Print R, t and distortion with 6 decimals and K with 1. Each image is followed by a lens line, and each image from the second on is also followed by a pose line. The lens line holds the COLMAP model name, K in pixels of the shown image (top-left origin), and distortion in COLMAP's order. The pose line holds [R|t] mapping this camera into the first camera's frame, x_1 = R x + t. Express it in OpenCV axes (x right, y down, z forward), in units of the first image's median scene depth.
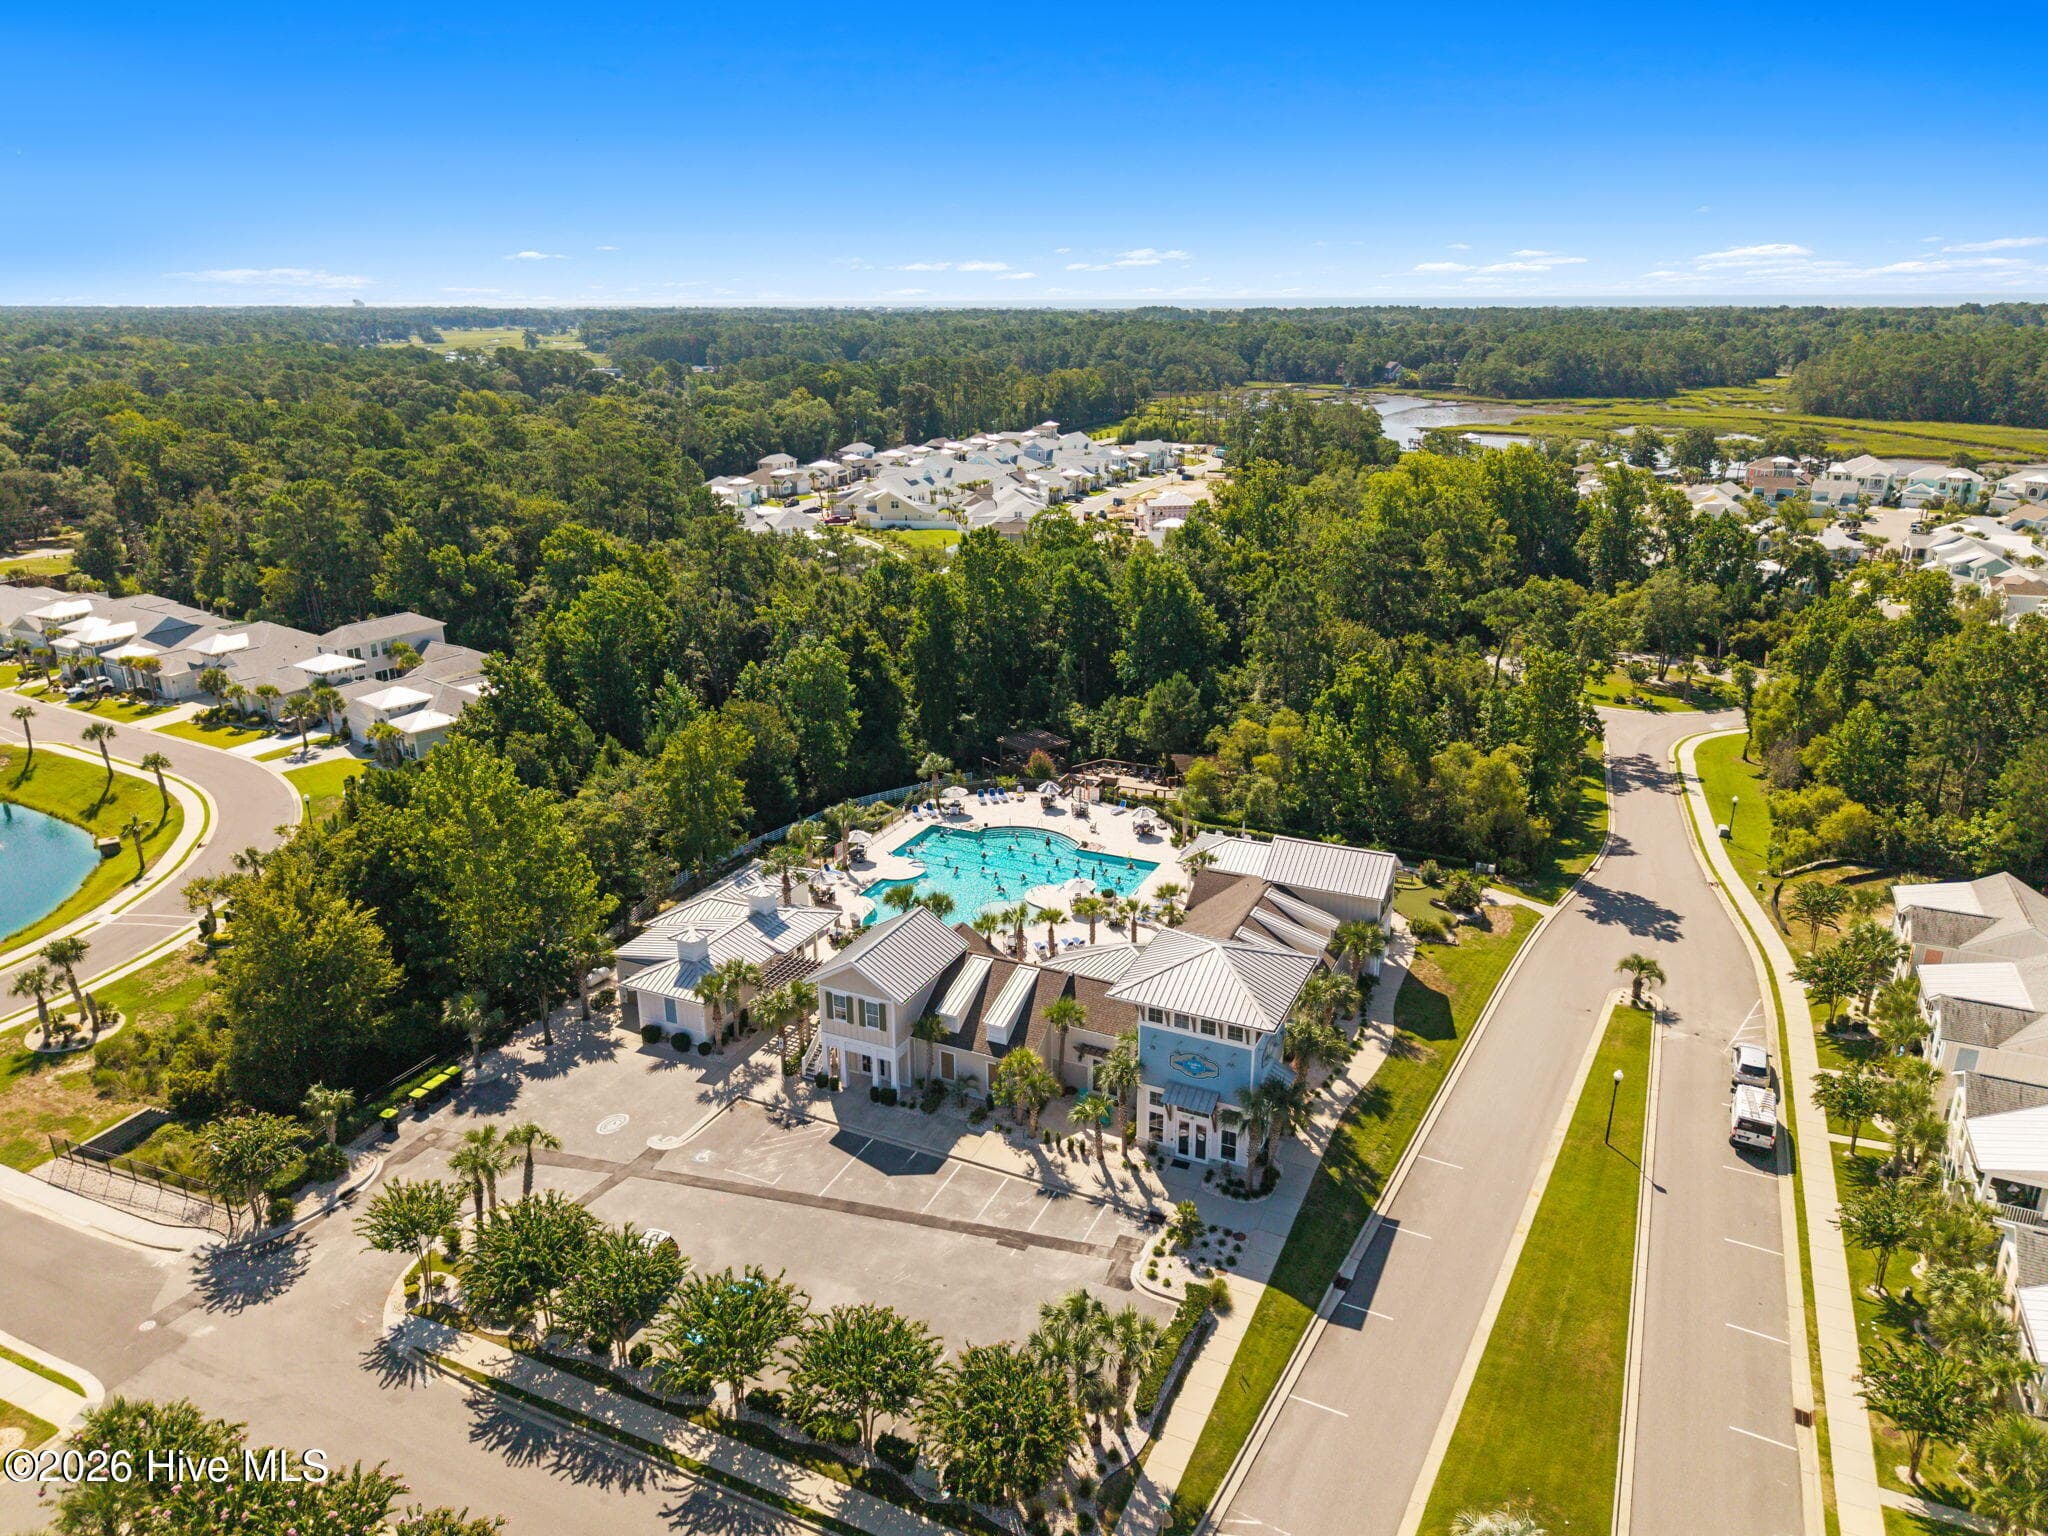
lens RADIAL K [[1360.1, 0, 1031.9], [0, 1360.1, 774.5], [0, 0, 1]] dist [0.032206, -0.038535]
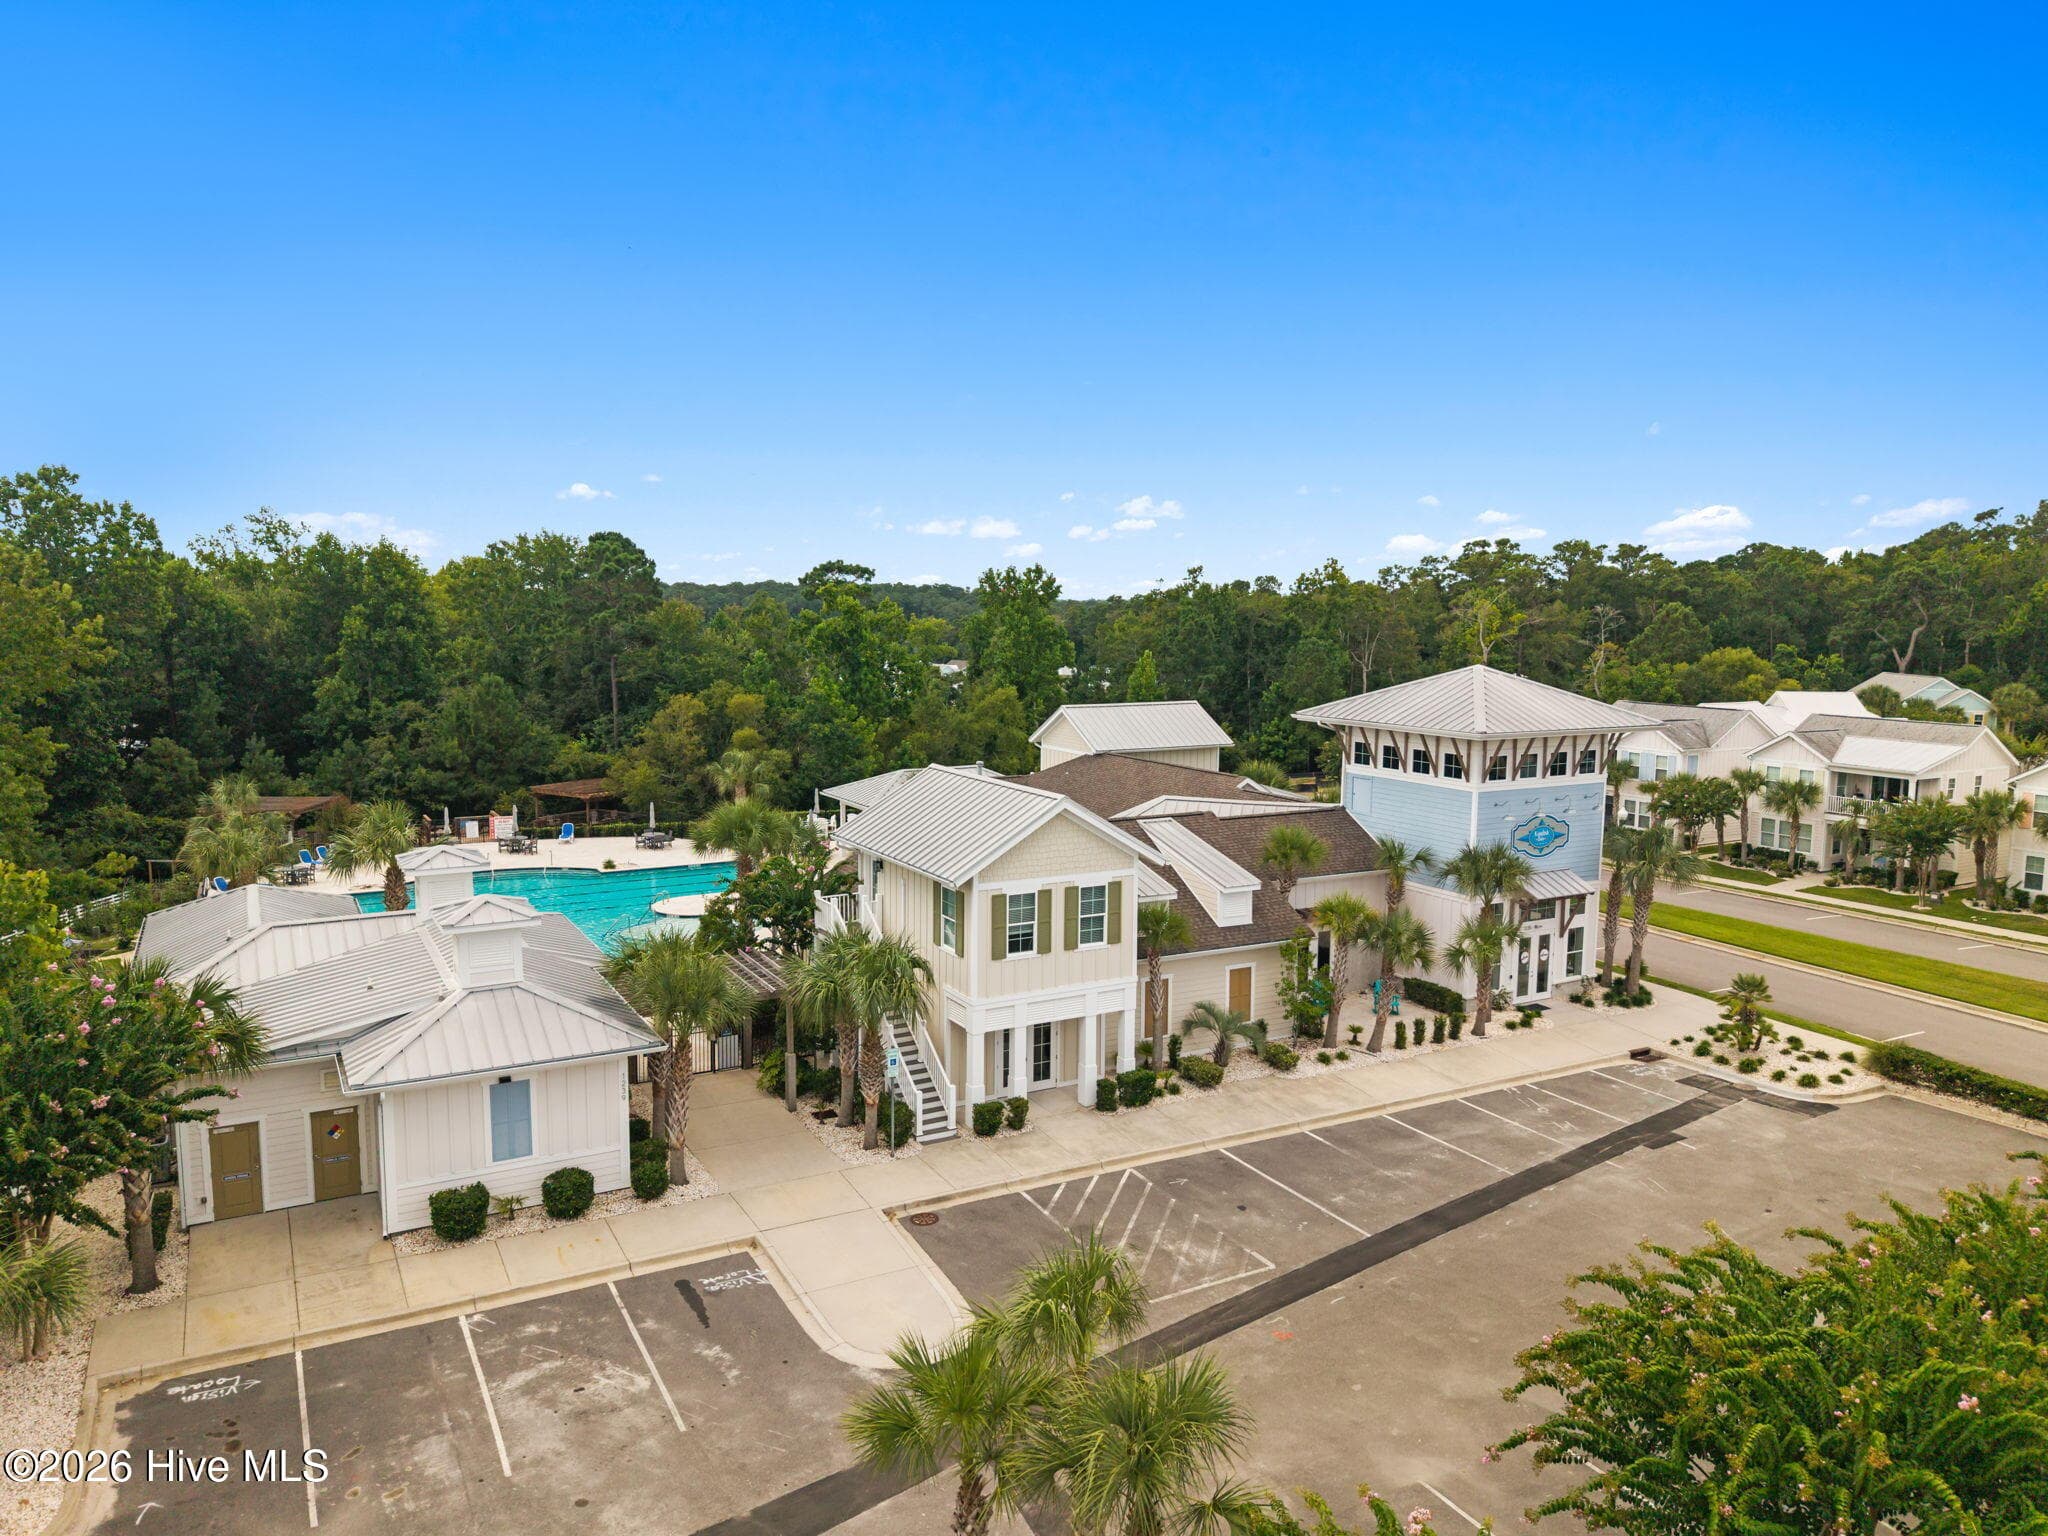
lens RADIAL K [[1360.1, 0, 1031.9], [0, 1360.1, 774.5], [0, 0, 1]] dist [0.032206, -0.038535]
pose [[0.572461, -0.074894, 0.816505, -0.508846], [0.246504, 0.965471, -0.084269, 0.164595], [-0.782000, 0.249513, 0.571156, 0.739110]]
